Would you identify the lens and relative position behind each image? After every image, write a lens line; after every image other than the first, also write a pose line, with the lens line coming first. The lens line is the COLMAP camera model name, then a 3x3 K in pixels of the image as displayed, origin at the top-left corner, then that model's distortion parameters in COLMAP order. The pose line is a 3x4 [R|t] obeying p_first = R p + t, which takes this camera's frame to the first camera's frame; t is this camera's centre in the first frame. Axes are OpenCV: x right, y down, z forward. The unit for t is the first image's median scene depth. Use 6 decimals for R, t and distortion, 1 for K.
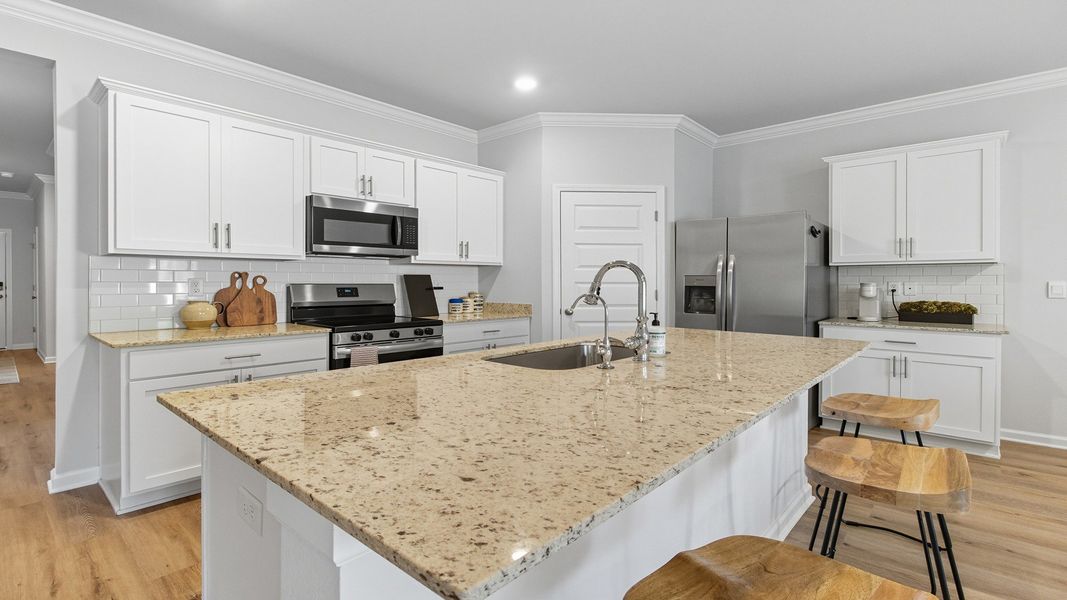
lens RADIAL K [[502.7, 0, 525.4], [0, 502.7, 280.6], [0, 0, 1]] dist [0.000767, 0.001376]
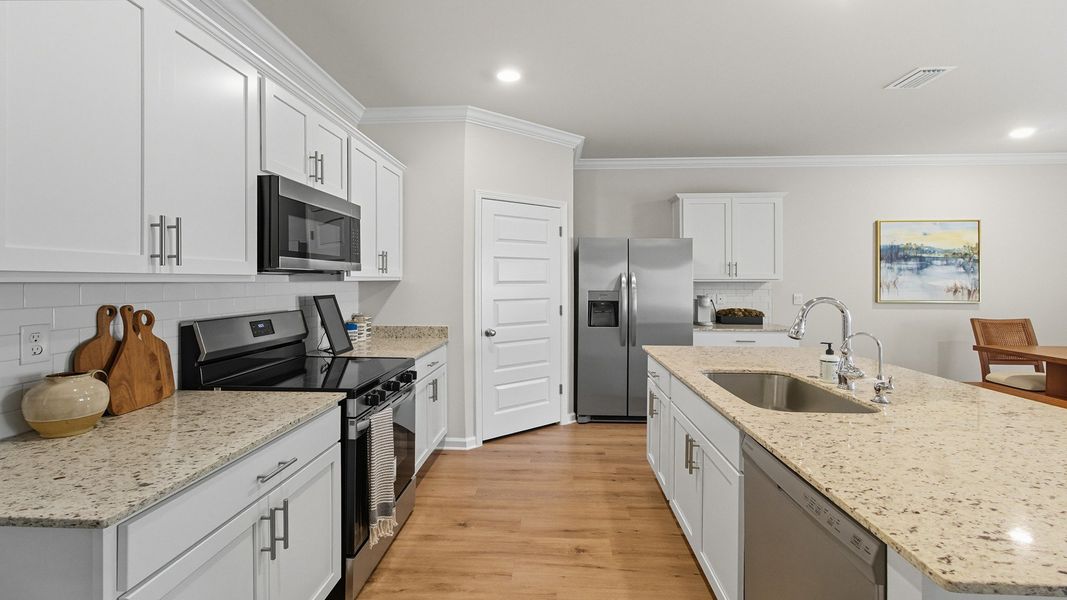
lens RADIAL K [[502.7, 0, 525.7], [0, 502.7, 278.3], [0, 0, 1]] dist [0.000767, 0.001376]
pose [[0.782676, 0.001401, 0.622427, -0.488786], [0.000111, 0.999997, -0.002391, -0.038228], [-0.622429, 0.001941, 0.782674, 0.292007]]
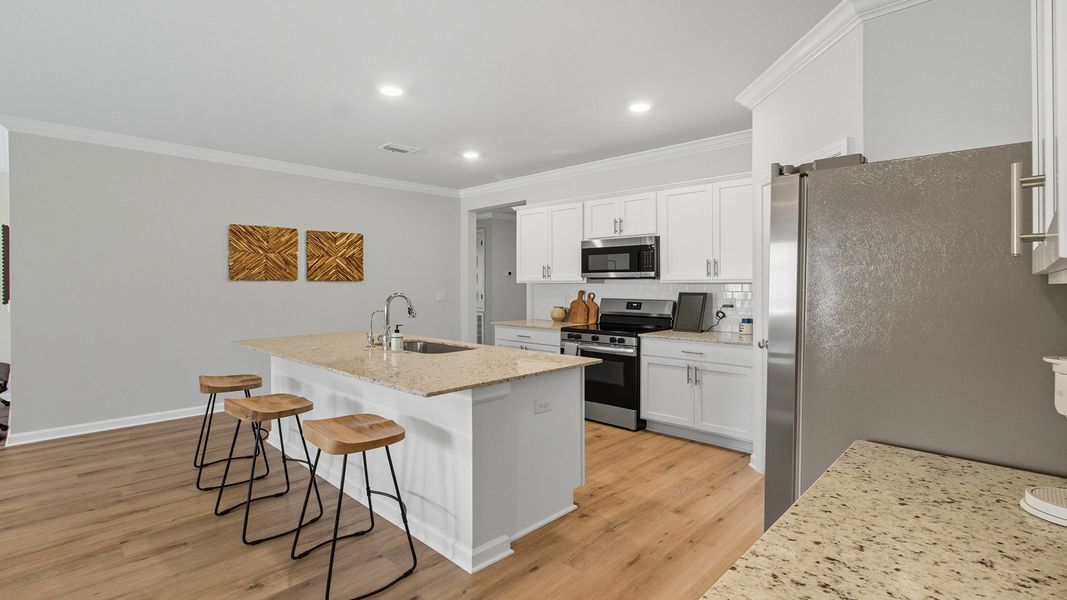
lens RADIAL K [[502.7, 0, 531.8], [0, 502.7, 289.3], [0, 0, 1]] dist [0.000767, 0.001376]
pose [[-0.027986, 0.007672, -0.999579, 0.960114], [-0.001187, 0.999970, 0.007708, -0.029823], [0.999608, 0.001402, -0.027976, 0.769791]]
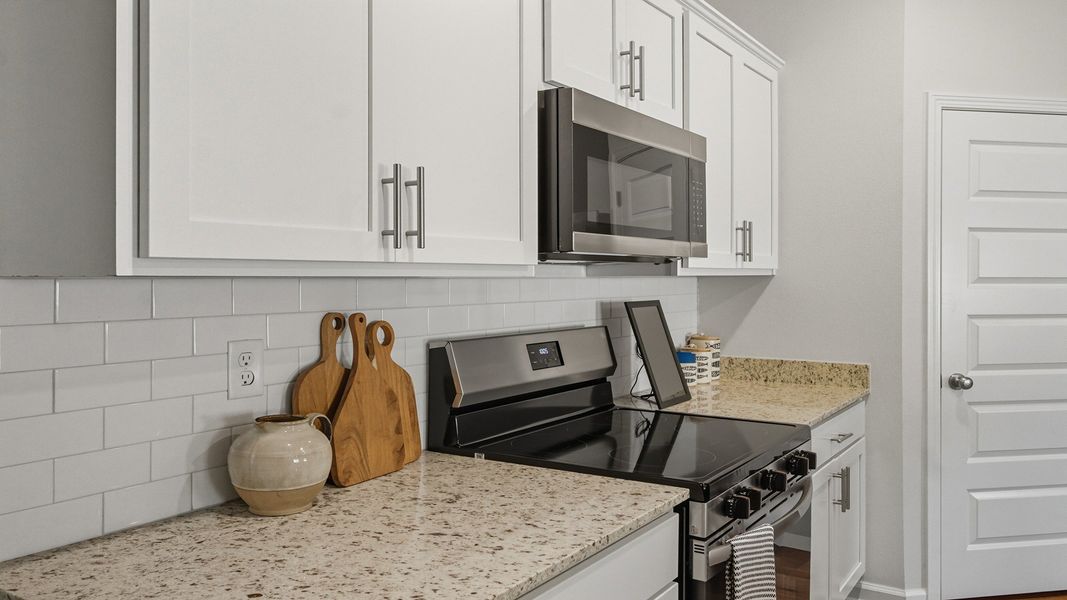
lens RADIAL K [[853.1, 0, 521.7], [0, 853.1, 273.3], [0, 0, 1]] dist [0.004900, -0.005840]
pose [[0.986877, 0.000376, 0.161475, -0.473769], [-0.000343, 1.000000, -0.000231, -0.037783], [-0.161475, 0.000173, 0.986877, 0.373895]]
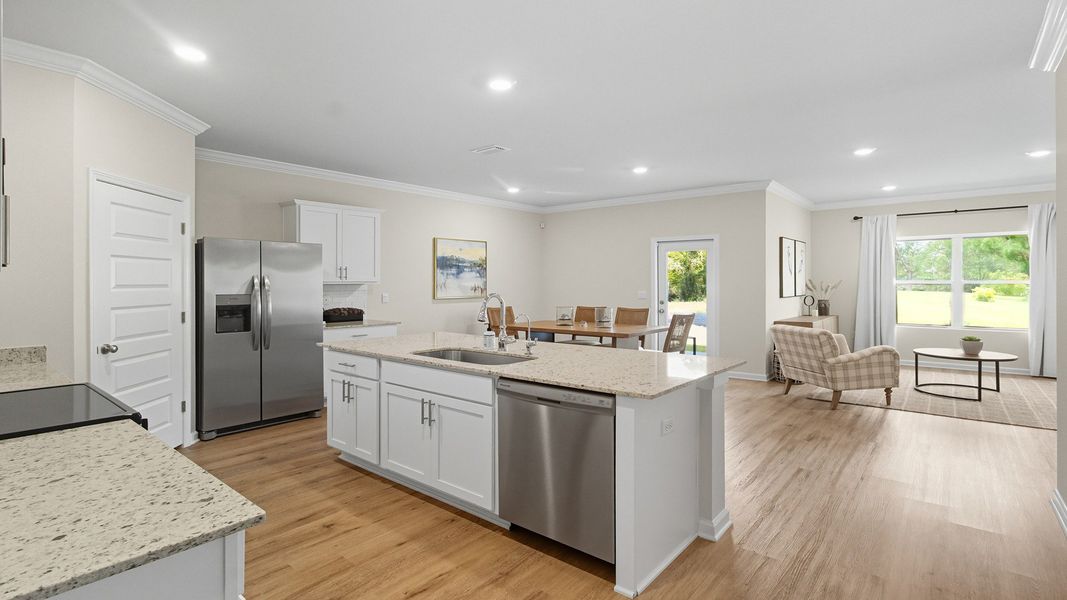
lens RADIAL K [[510.9, 0, 530.2], [0, 510.9, 281.3], [0, 0, 1]] dist [-0.011590, 0.001794]
pose [[-0.033909, -0.000309, 0.999425, -0.757029], [0.001368, 0.999999, 0.000356, -0.039502], [-0.999424, 0.001379, -0.033908, 0.483381]]
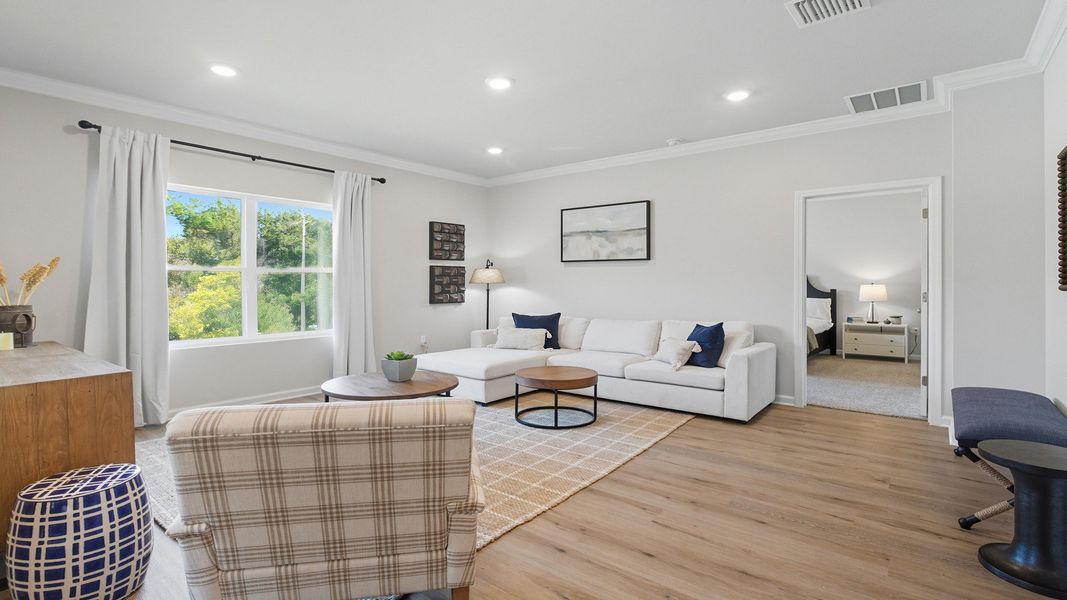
lens RADIAL K [[502.7, 0, 530.5], [0, 502.7, 281.9], [0, 0, 1]] dist [0.000767, 0.001376]
pose [[-0.998969, -0.002864, -0.045299, 0.511099], [-0.002636, 0.999984, -0.005095, 0.002838], [0.045313, -0.004970, -0.998960, 0.050121]]
